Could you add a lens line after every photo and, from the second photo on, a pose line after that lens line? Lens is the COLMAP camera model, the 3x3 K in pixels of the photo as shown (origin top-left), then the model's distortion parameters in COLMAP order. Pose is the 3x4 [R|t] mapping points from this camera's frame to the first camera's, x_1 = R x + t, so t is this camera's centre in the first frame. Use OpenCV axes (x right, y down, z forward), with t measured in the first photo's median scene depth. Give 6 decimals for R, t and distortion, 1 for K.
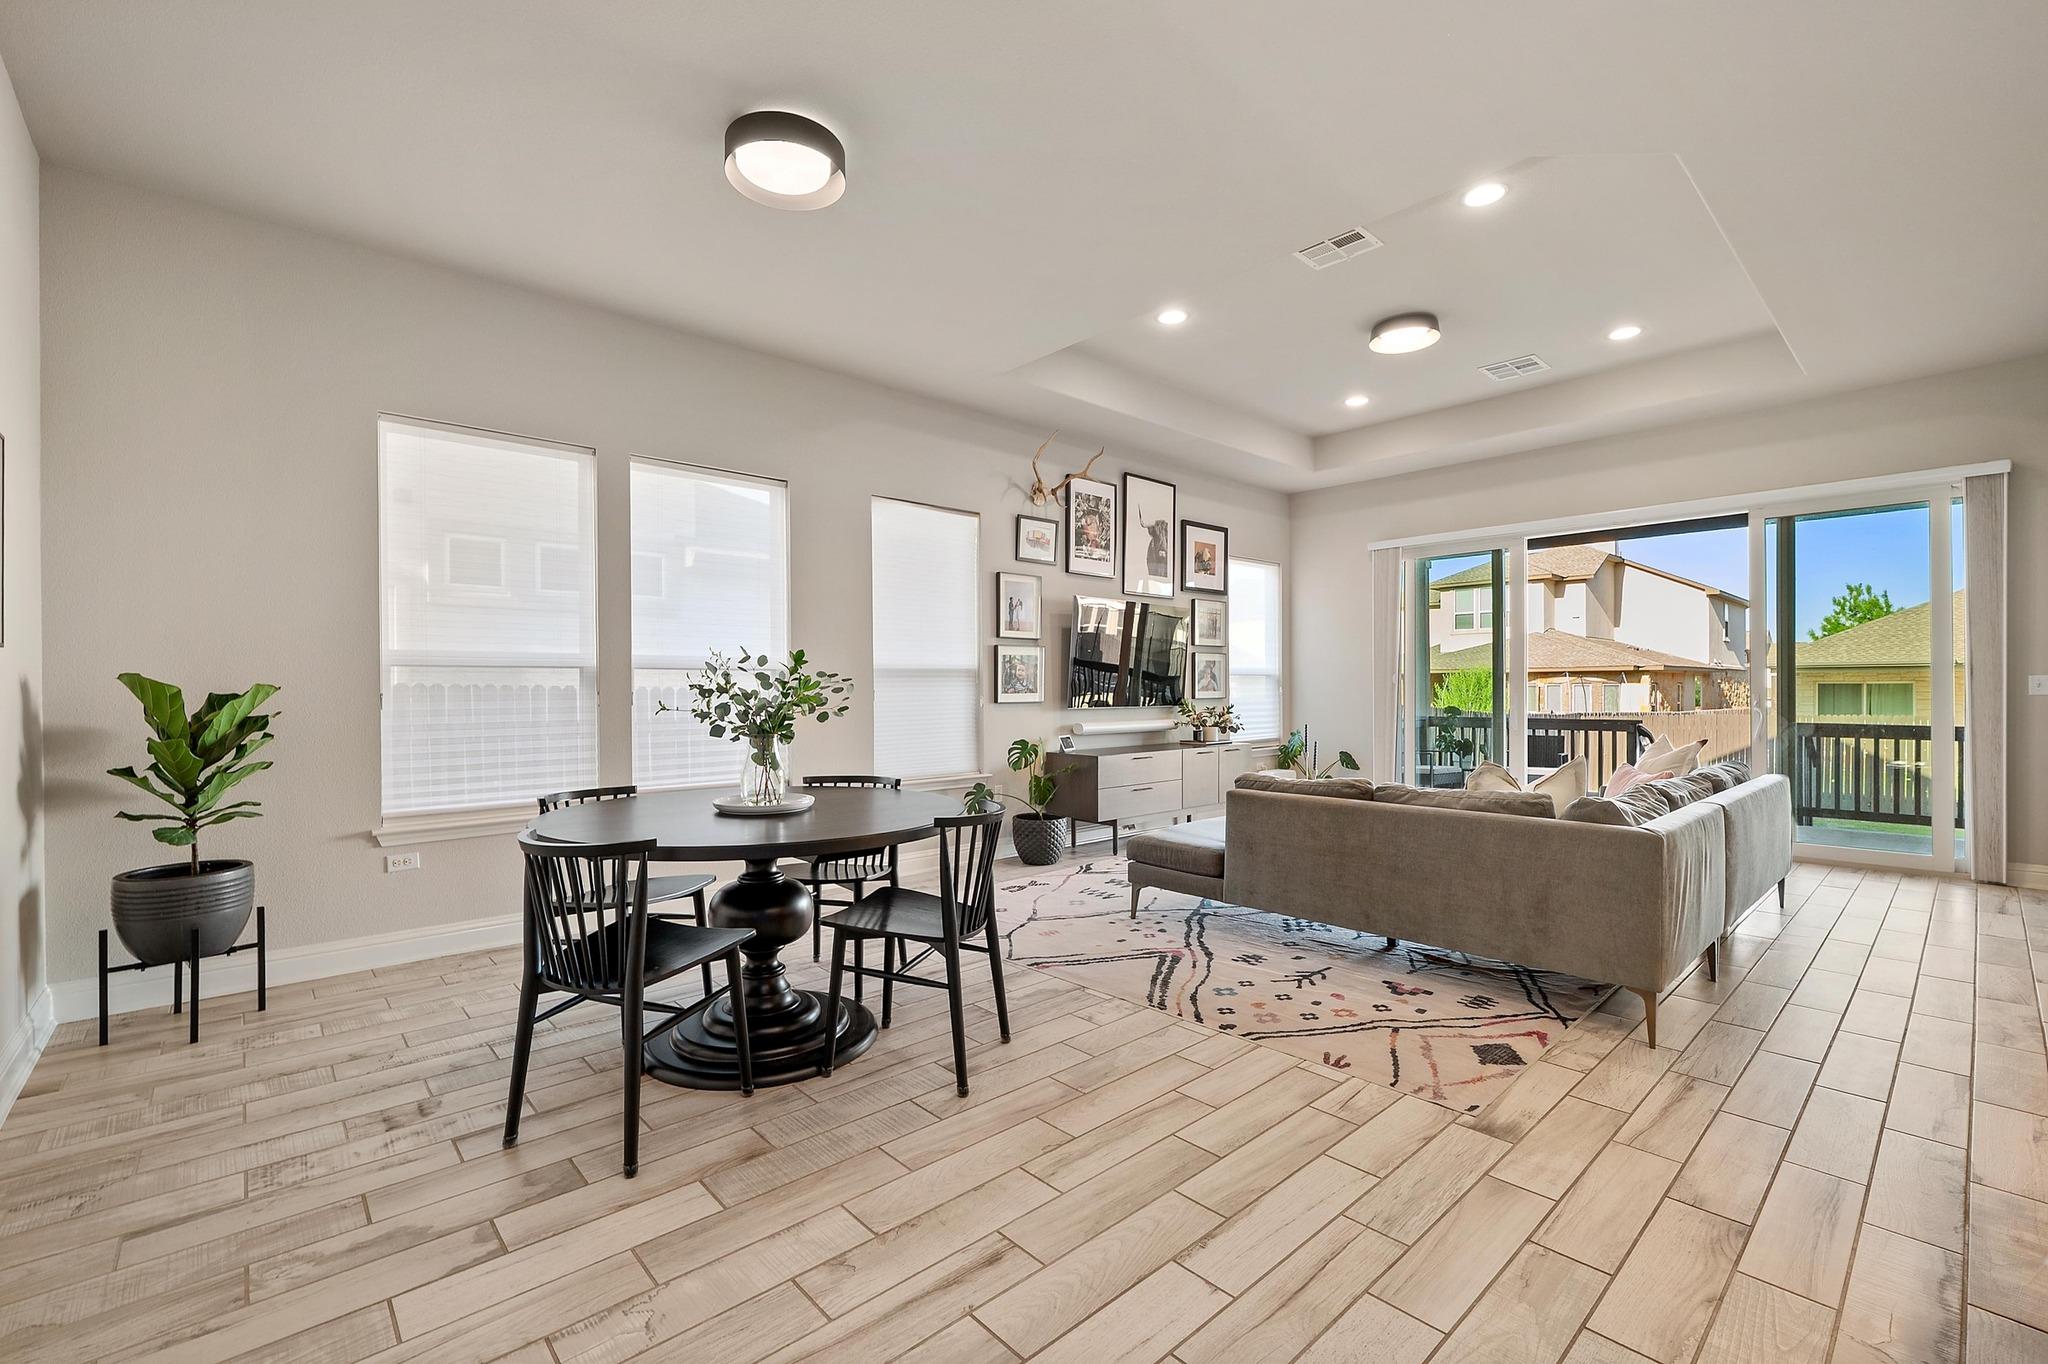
lens RADIAL K [[860.0, 0, 1015.1], [0, 860.0, 710.7], [0, 0, 1]] dist [-0.007434, 0.001987]
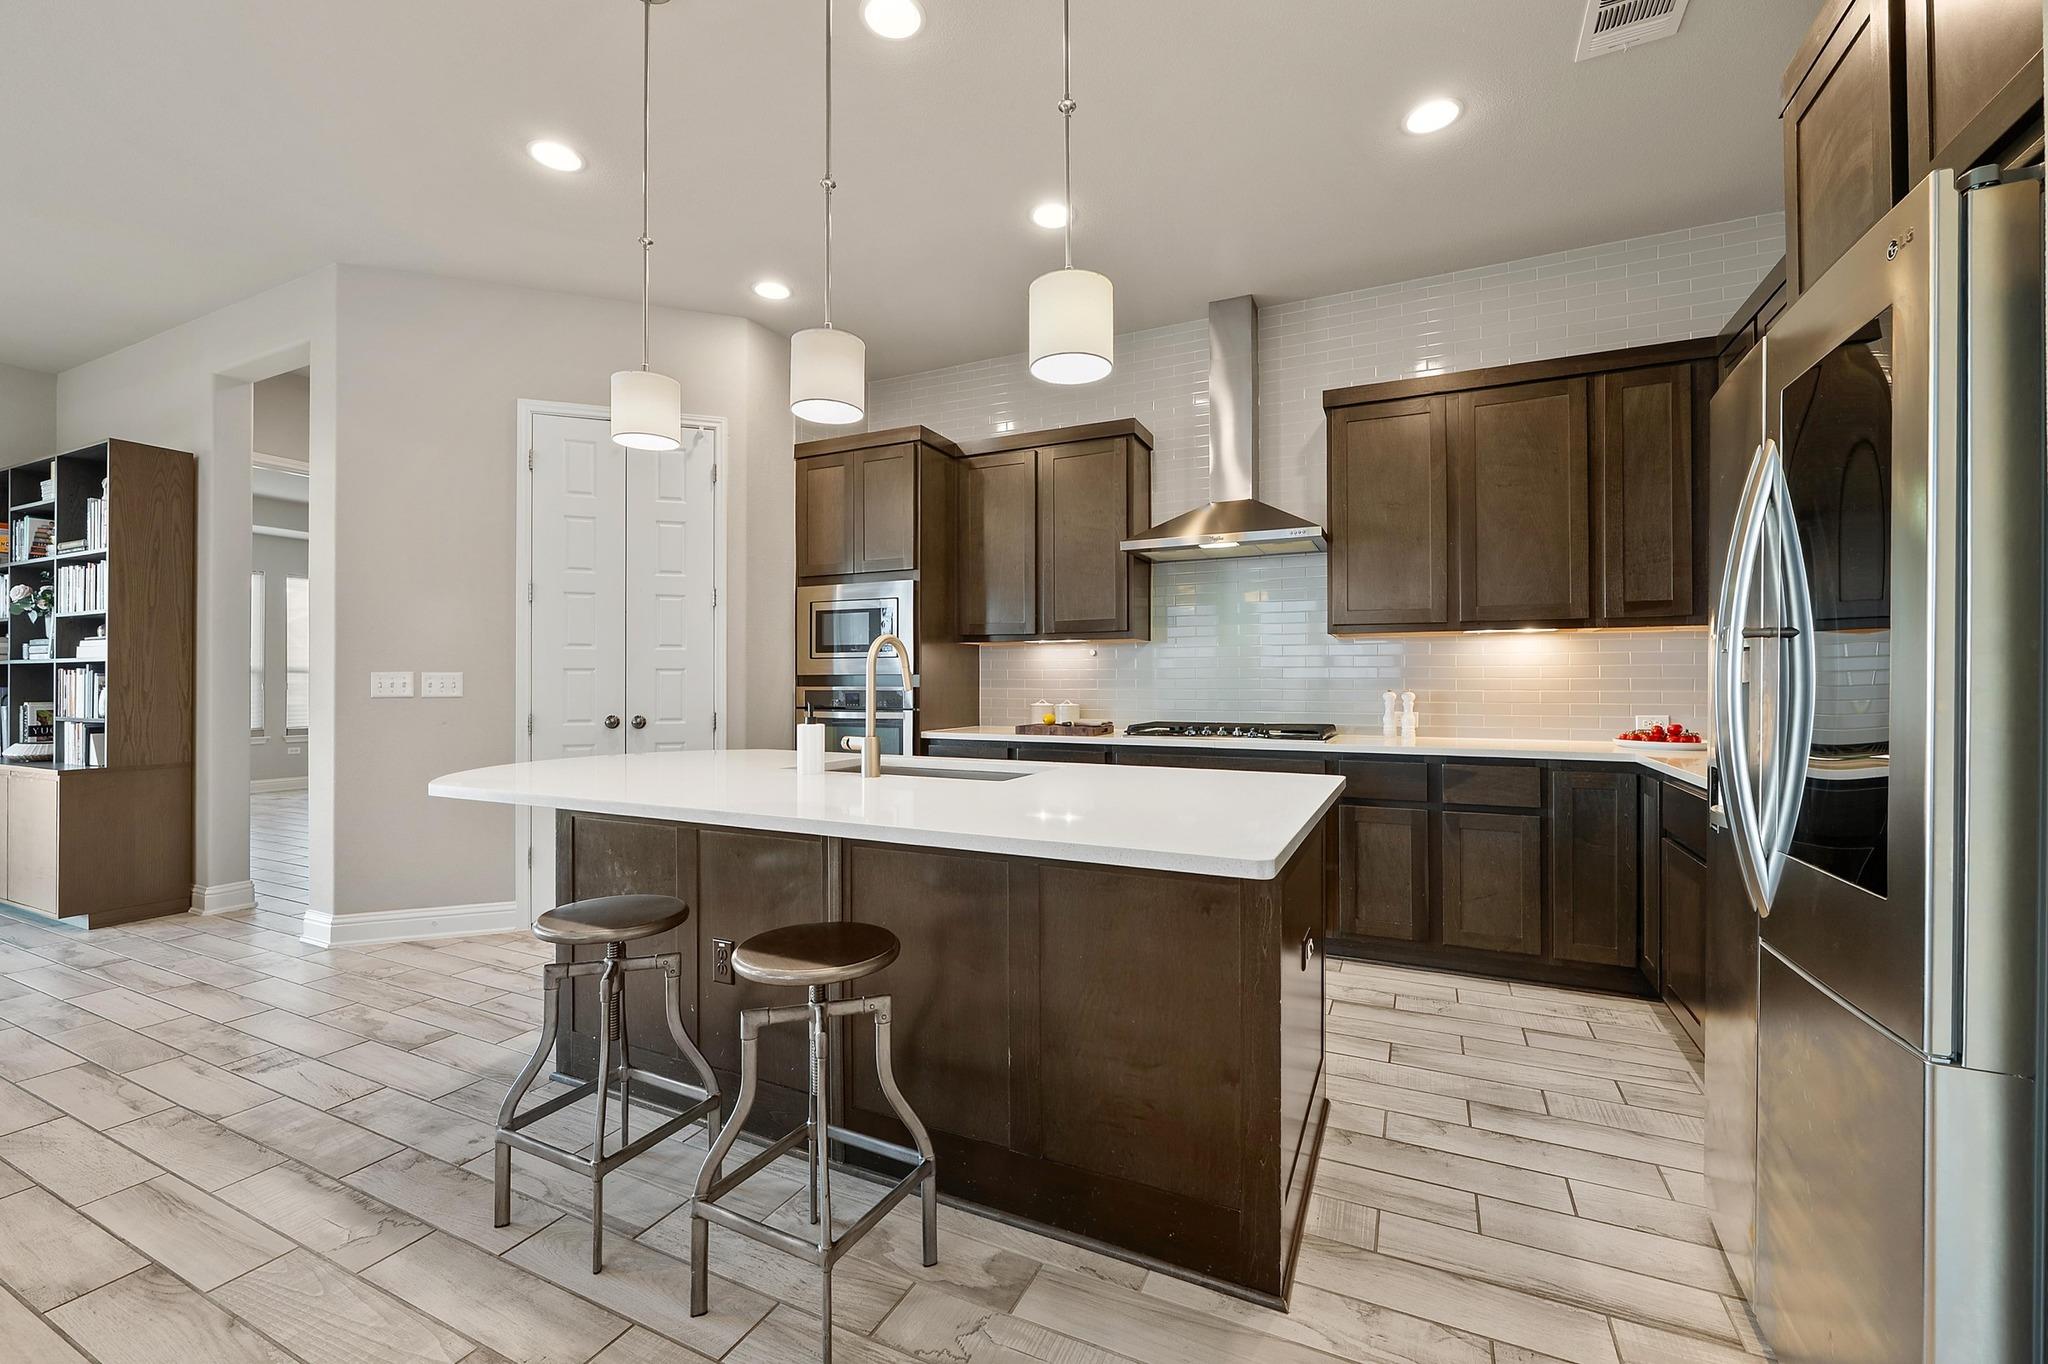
lens RADIAL K [[815.7, 0, 1041.2], [0, 815.7, 689.6], [0, 0, 1]] dist [-0.008346, 0.001366]
pose [[-0.393590, -0.002880, 0.919282, -0.112064], [0.027110, 0.999524, 0.014739, -0.001970], [-0.918886, 0.030722, -0.393324, 0.153043]]
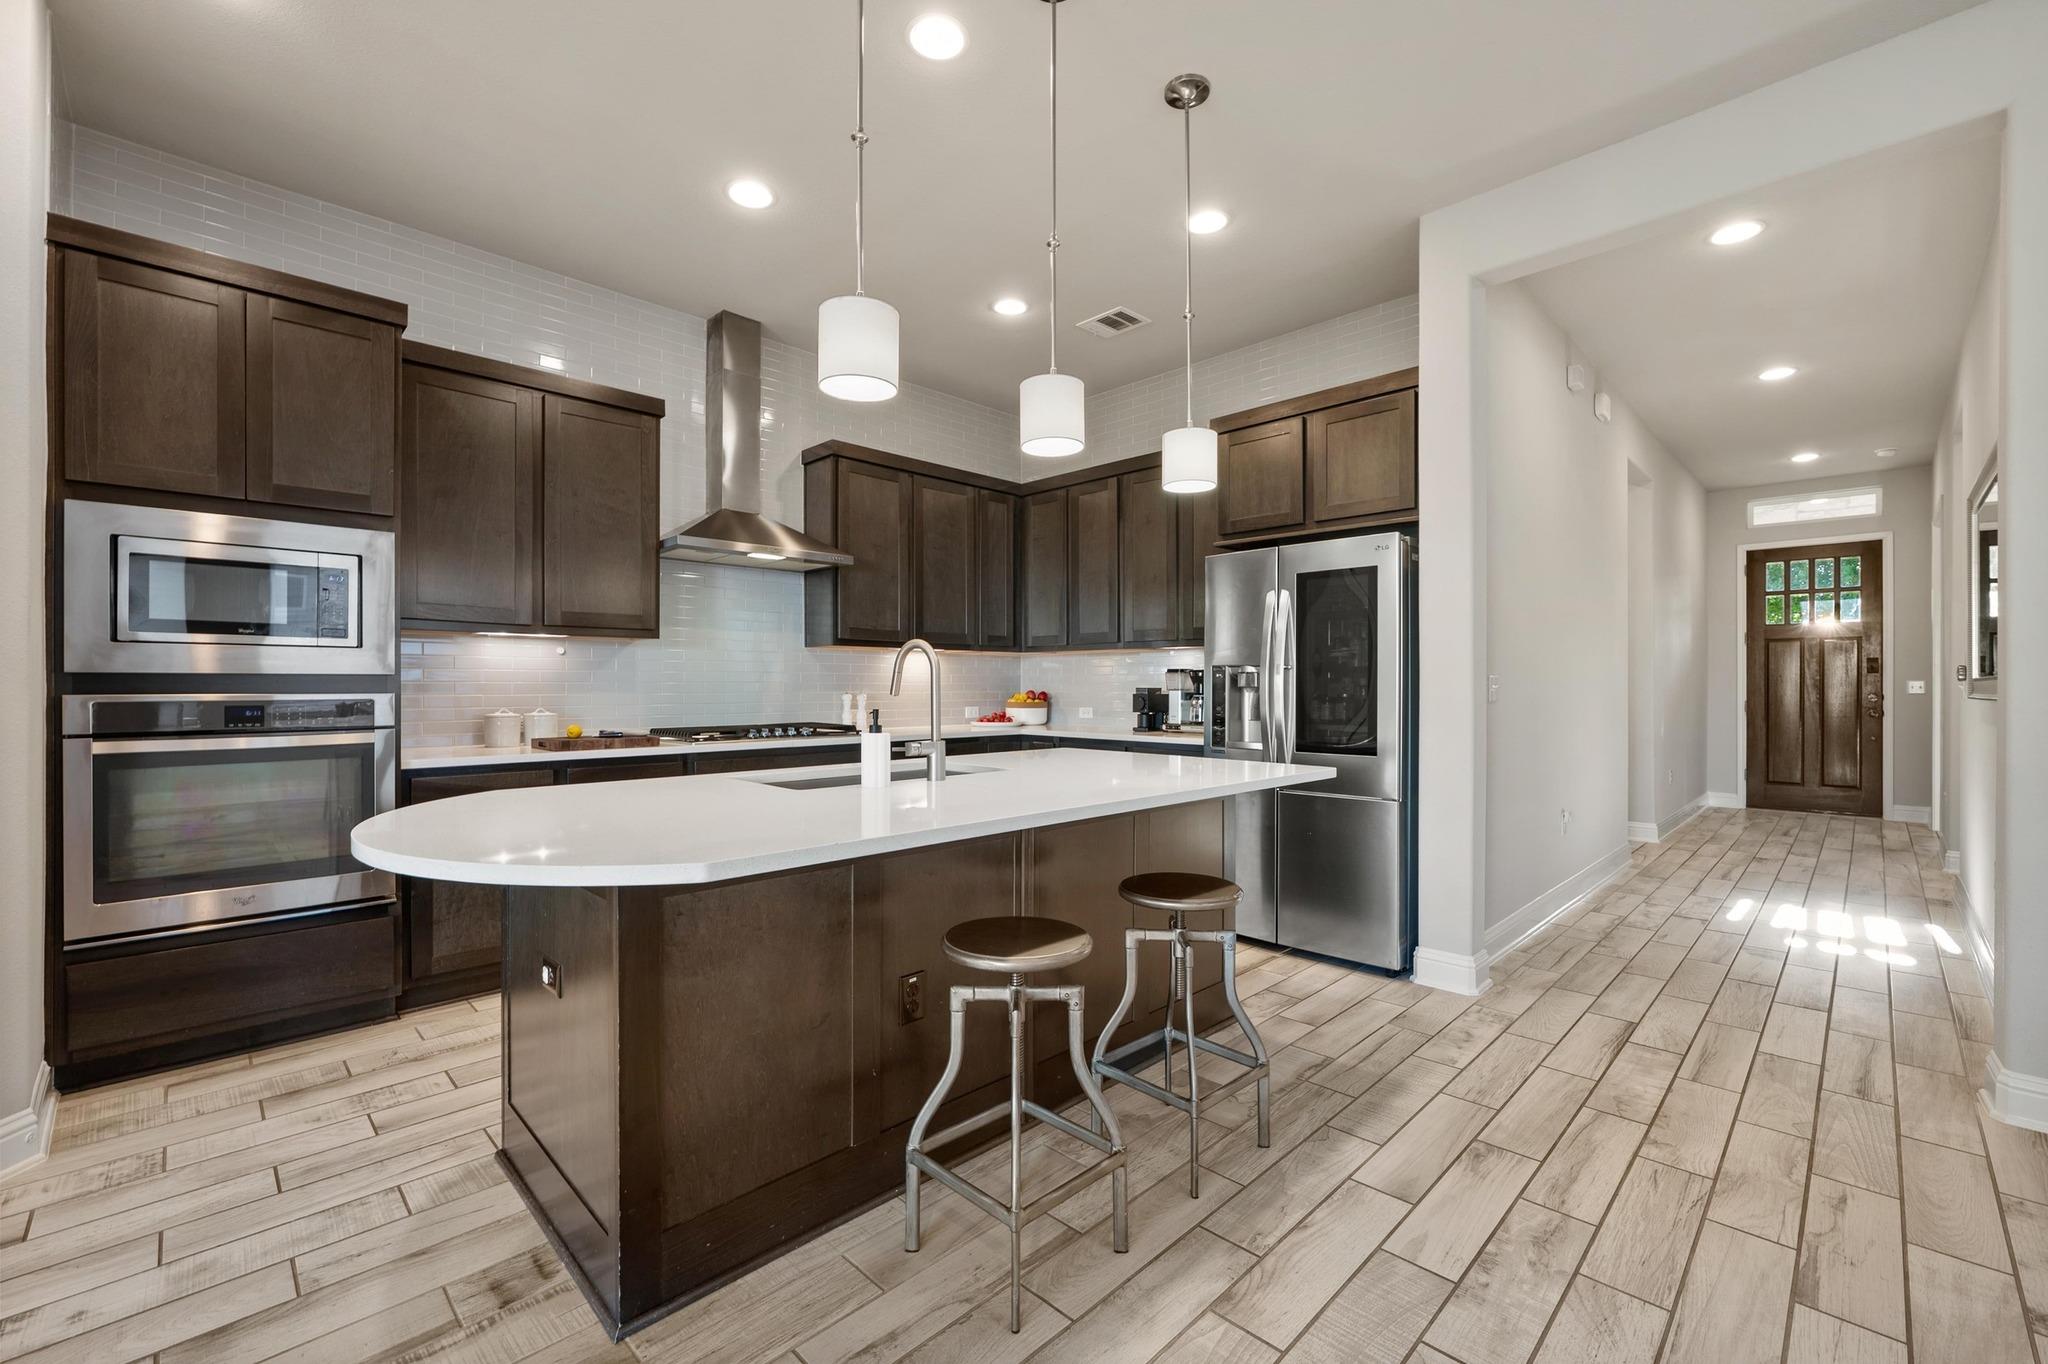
lens RADIAL K [[860.0, 0, 1025.4], [0, 860.0, 679.0], [0, 0, 1]] dist [-0.007434, 0.001987]
pose [[-0.998391, 0.003420, -0.056595, 0.289514], [0.002225, 0.999773, 0.021170, -0.016495], [0.056655, 0.021010, -0.998173, 0.525962]]
